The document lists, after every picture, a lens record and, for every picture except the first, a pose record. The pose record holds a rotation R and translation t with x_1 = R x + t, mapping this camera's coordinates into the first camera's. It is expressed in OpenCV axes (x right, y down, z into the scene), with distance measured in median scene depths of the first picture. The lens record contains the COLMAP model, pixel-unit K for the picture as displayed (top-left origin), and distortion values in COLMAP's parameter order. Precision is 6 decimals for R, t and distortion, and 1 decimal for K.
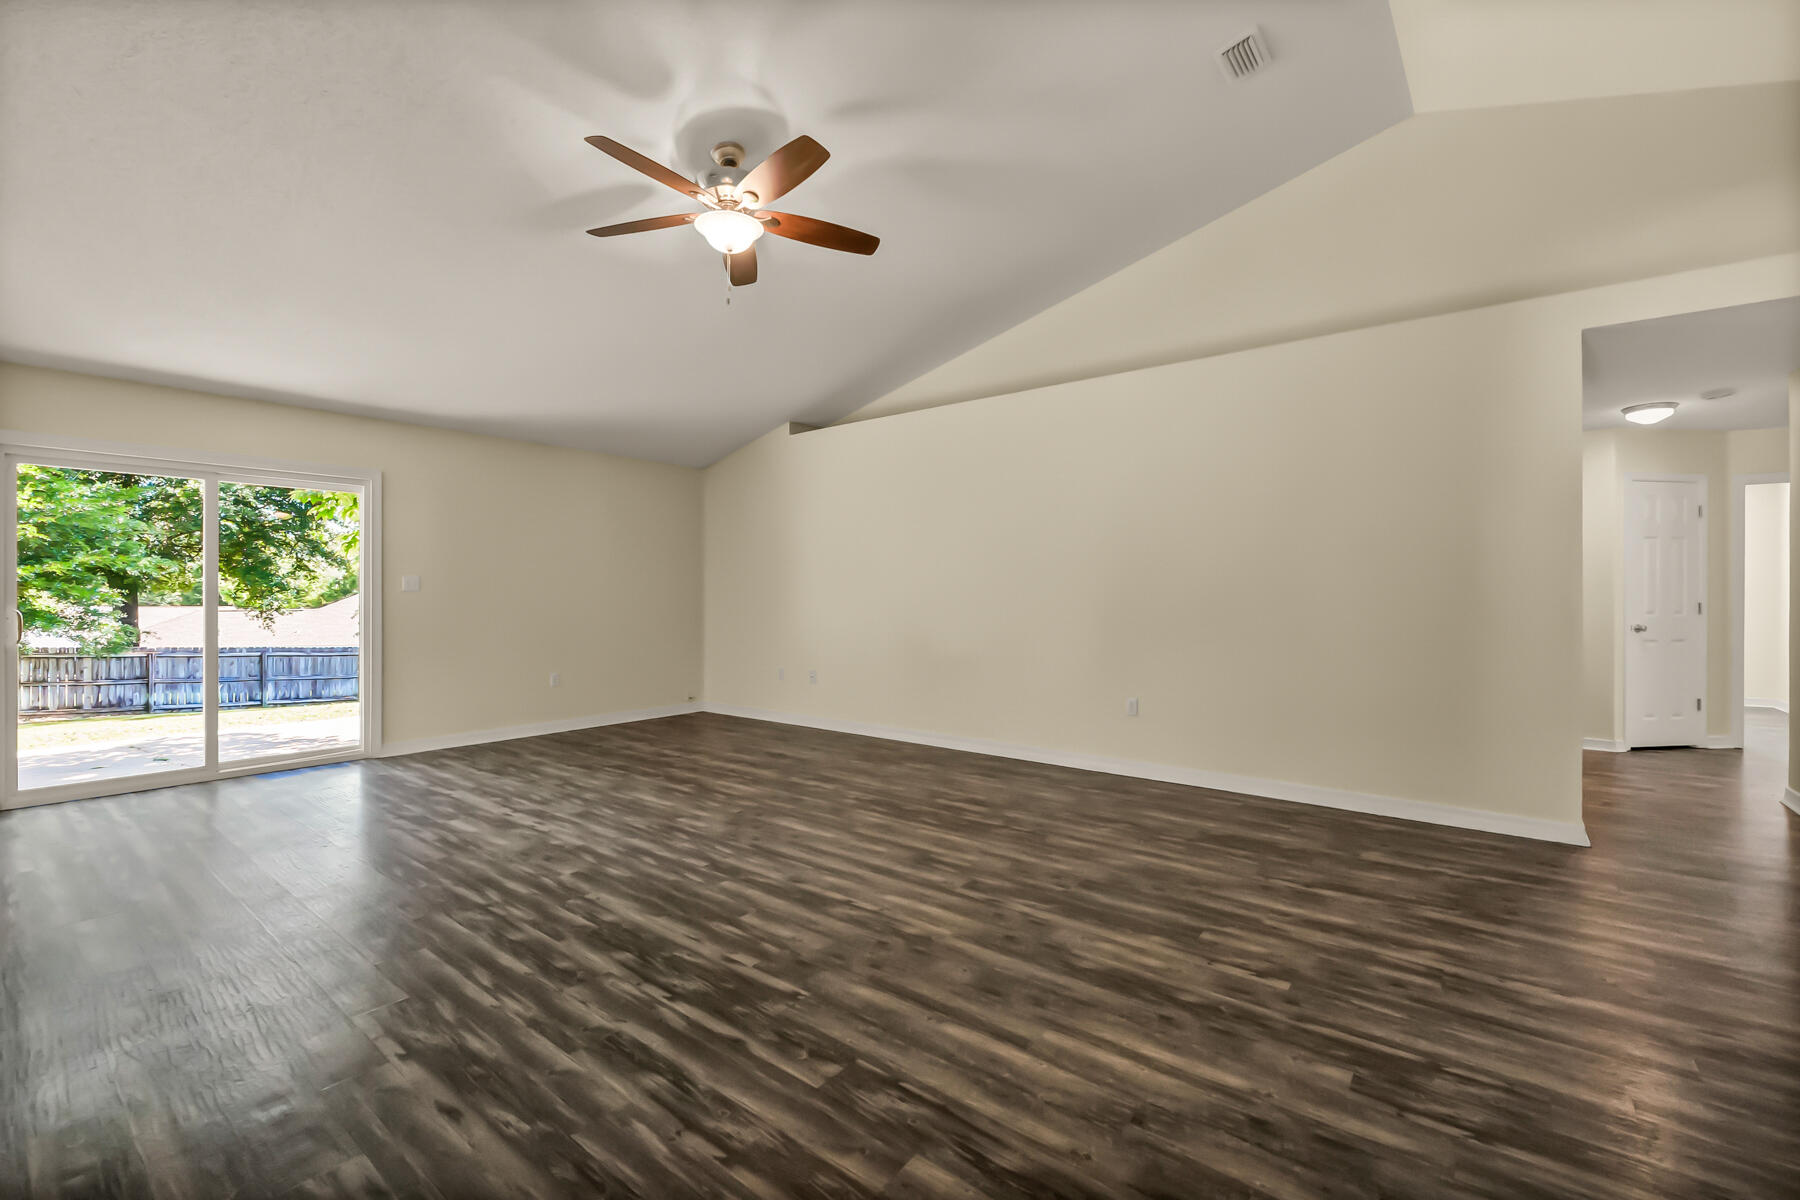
lens RADIAL K [[764.3, 0, 903.4], [0, 764.3, 602.7], [0, 0, 1]] dist [-0.003622, -0.000627]
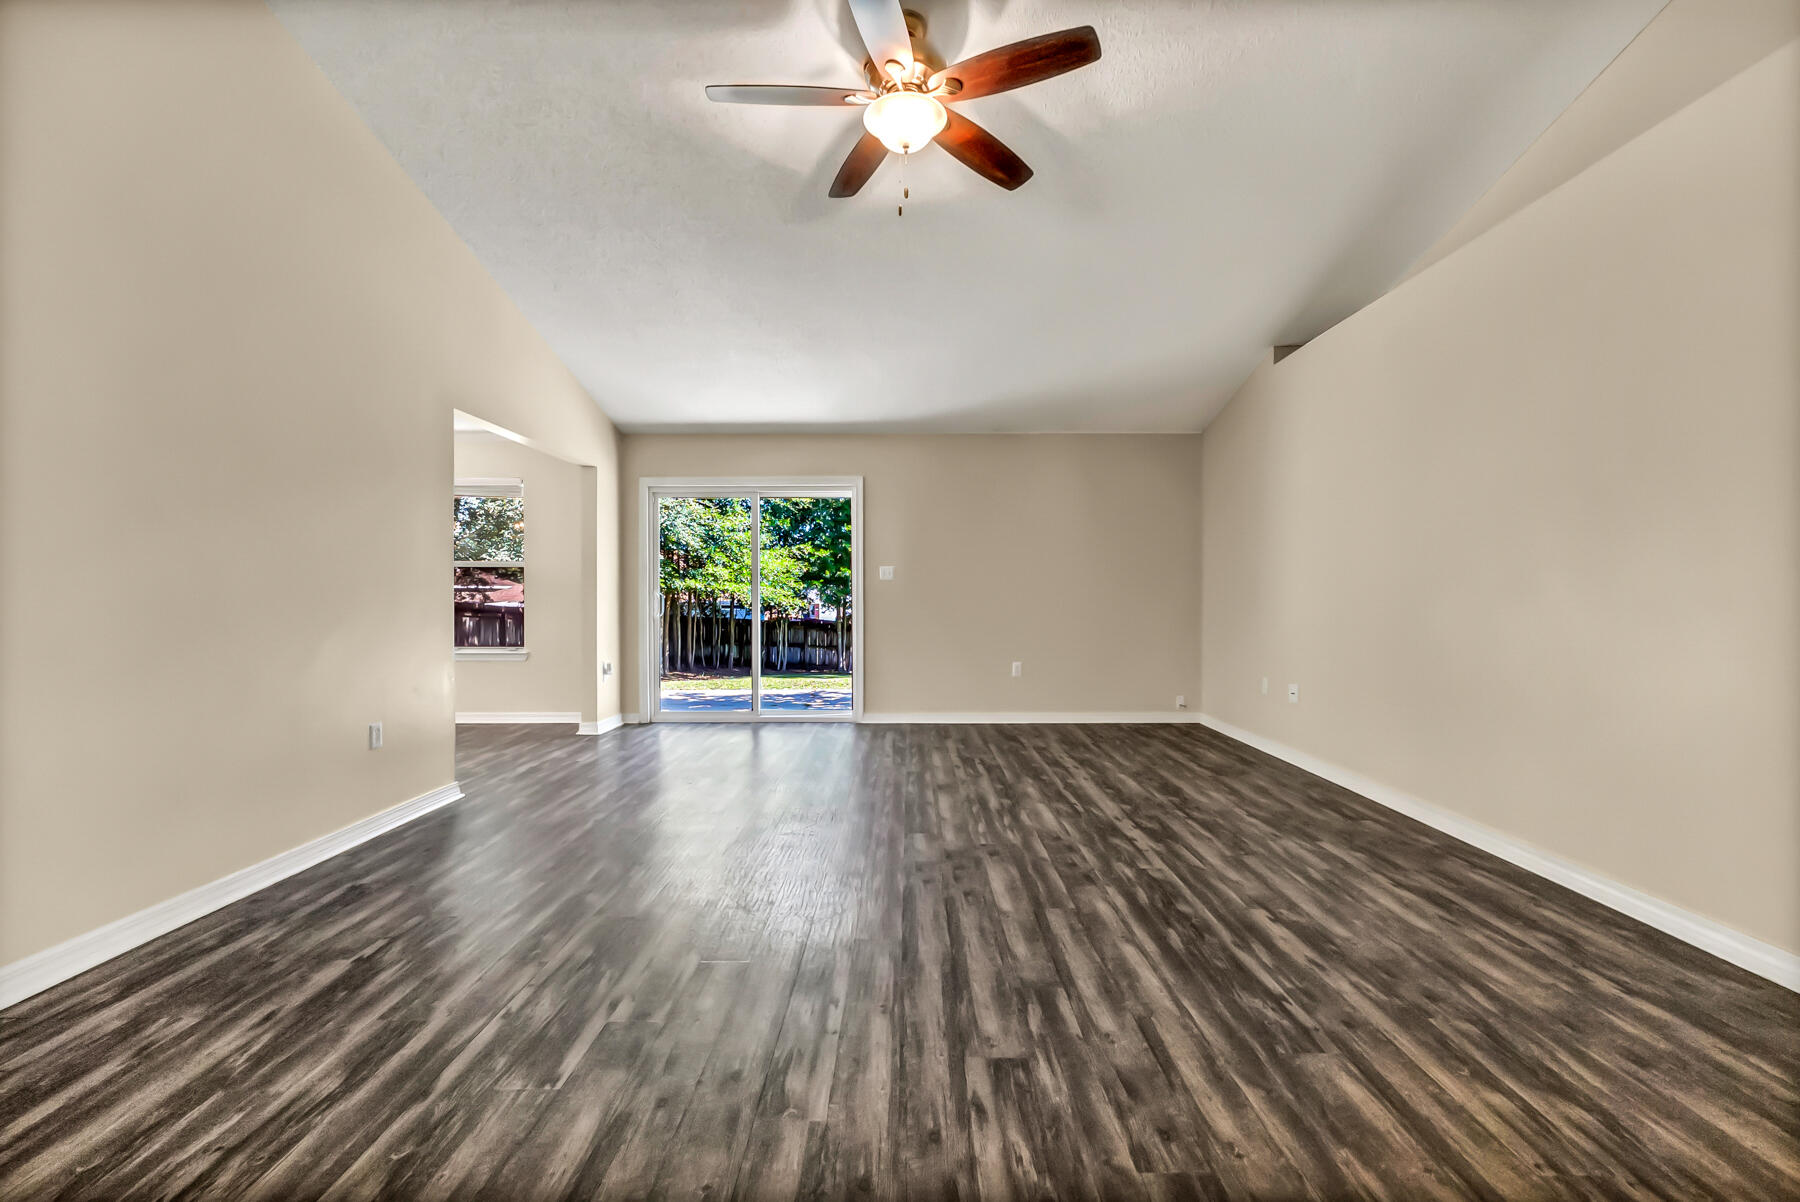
lens RADIAL K [[766.6, 0, 895.1], [0, 766.6, 595.2], [0, 0, 1]] dist [-0.005617, -0.000568]
pose [[0.610694, -0.000071, -0.791867, 0.490733], [-0.002979, 0.999993, -0.002387, 0.019091], [0.791861, 0.003817, 0.610689, 0.581187]]
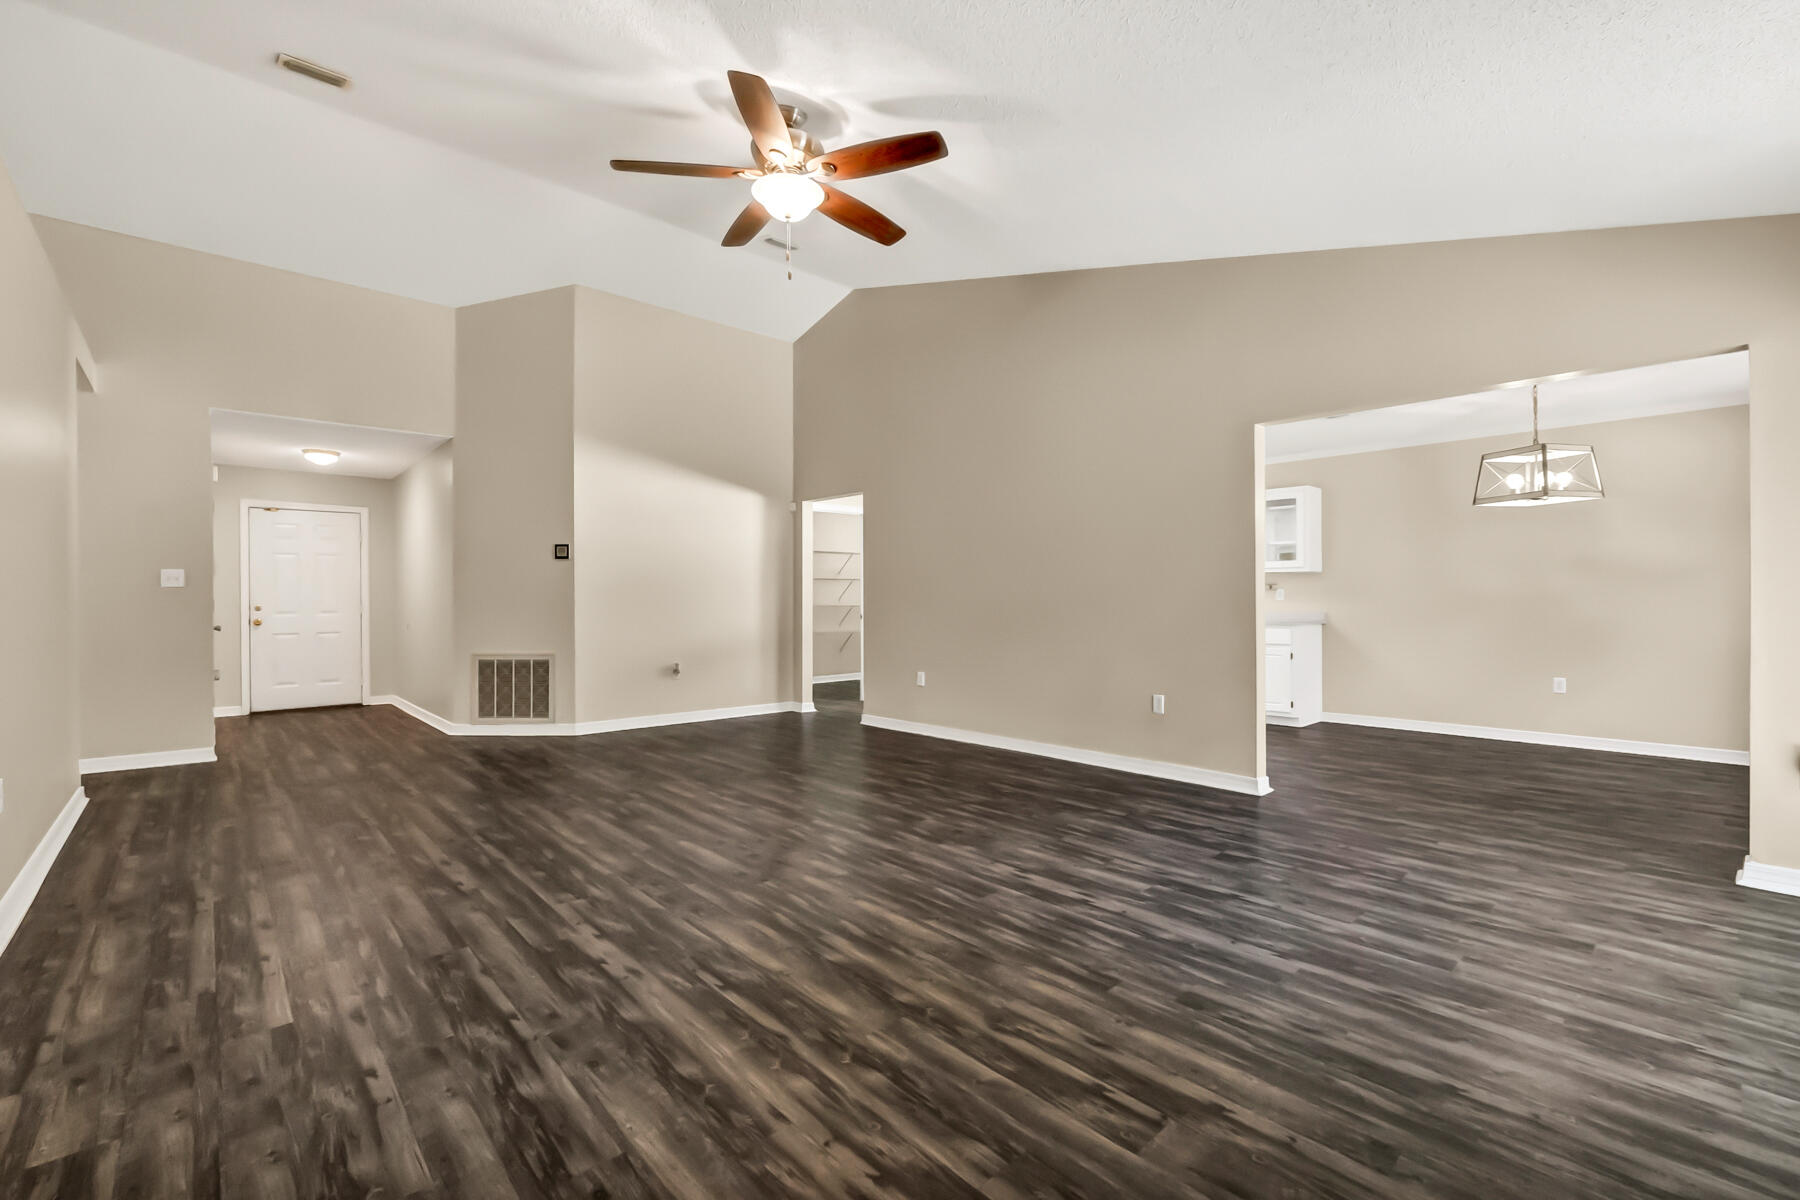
lens RADIAL K [[764.3, 0, 903.4], [0, 764.3, 602.7], [0, 0, 1]] dist [-0.003622, -0.000627]
pose [[-0.988280, -0.000279, 0.152649, -0.607022], [0.001534, 0.999930, 0.011755, 0.003550], [-0.152641, 0.011851, -0.988211, 2.261817]]
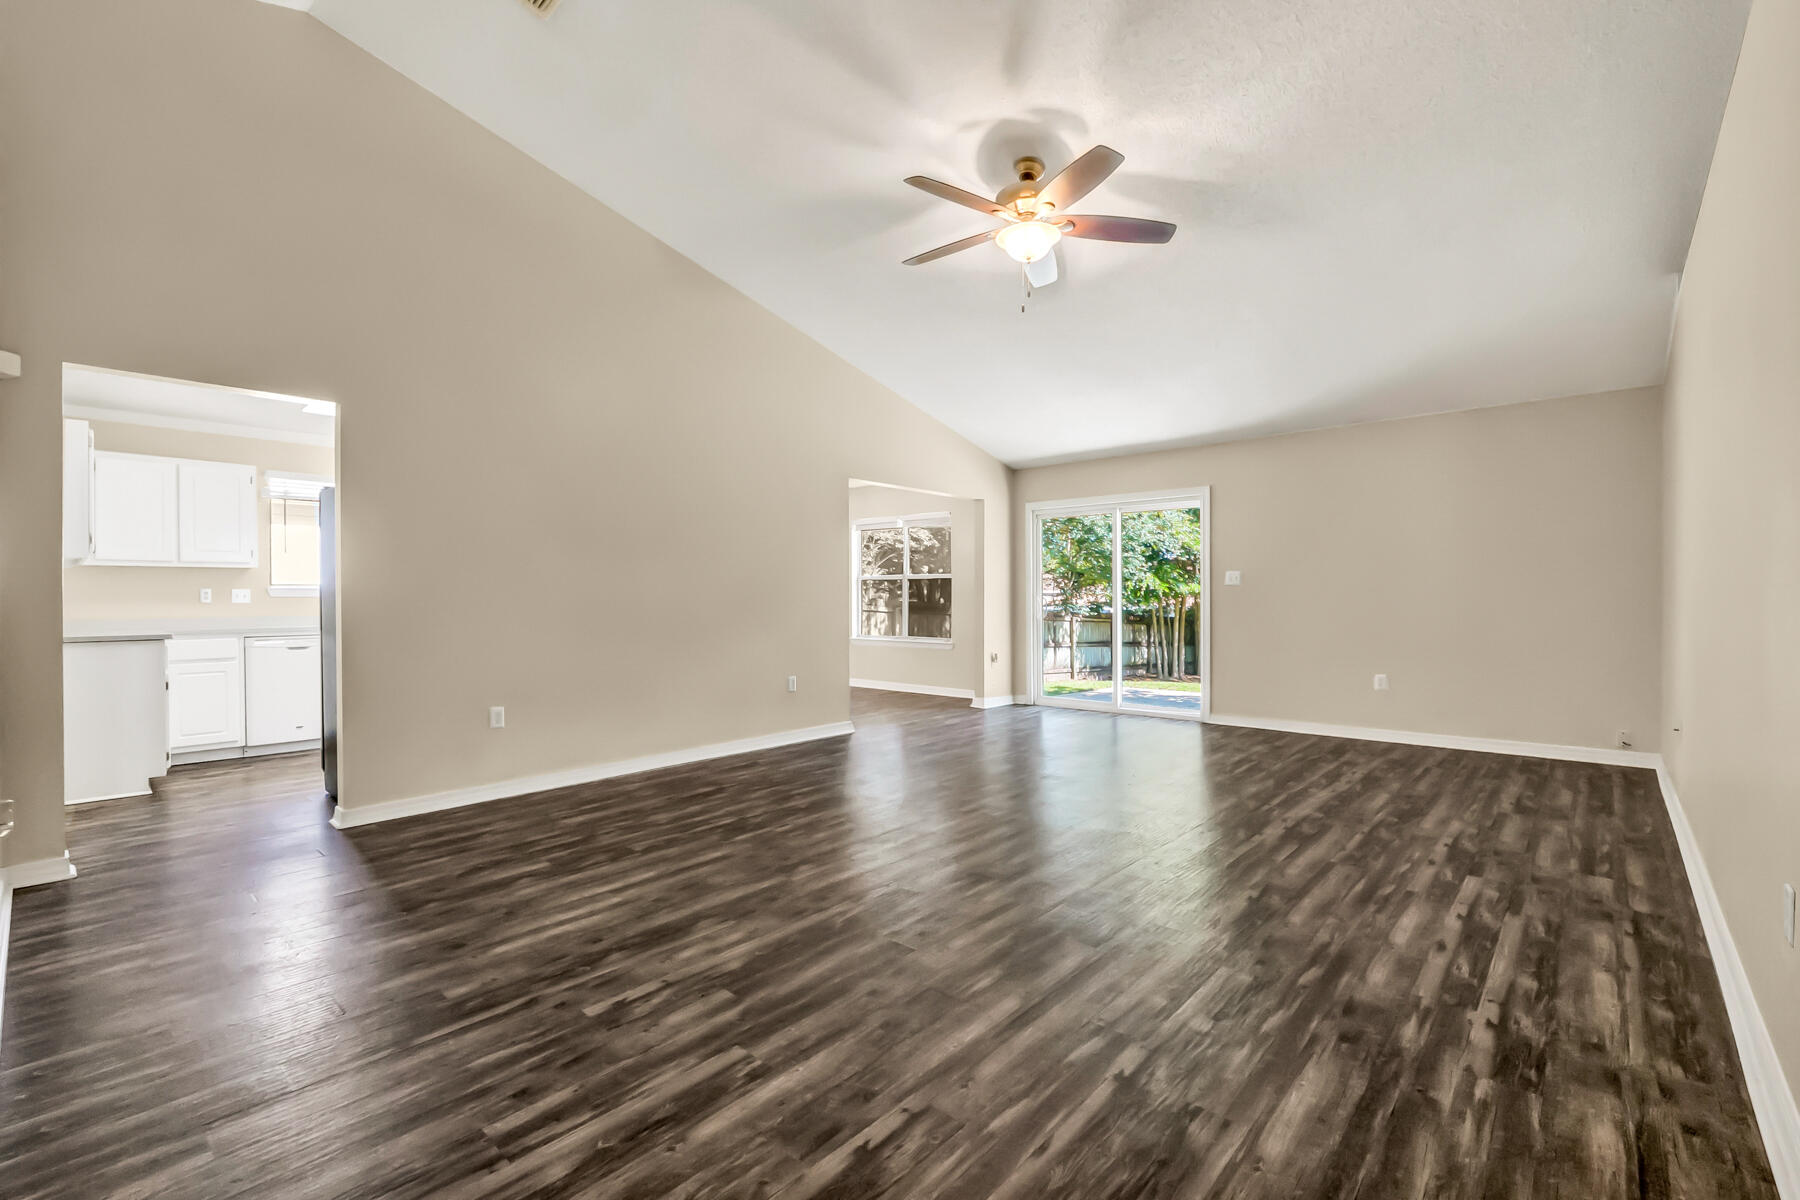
lens RADIAL K [[773.5, 0, 900.0], [0, 773.5, 600.0], [0, 0, 1]] dist [-0.004666, -0.000256]
pose [[-0.061365, 0.001799, -0.998114, 1.021331], [-0.004880, 0.999986, 0.002103, 0.013676], [0.998103, 0.005000, -0.061355, 1.049316]]
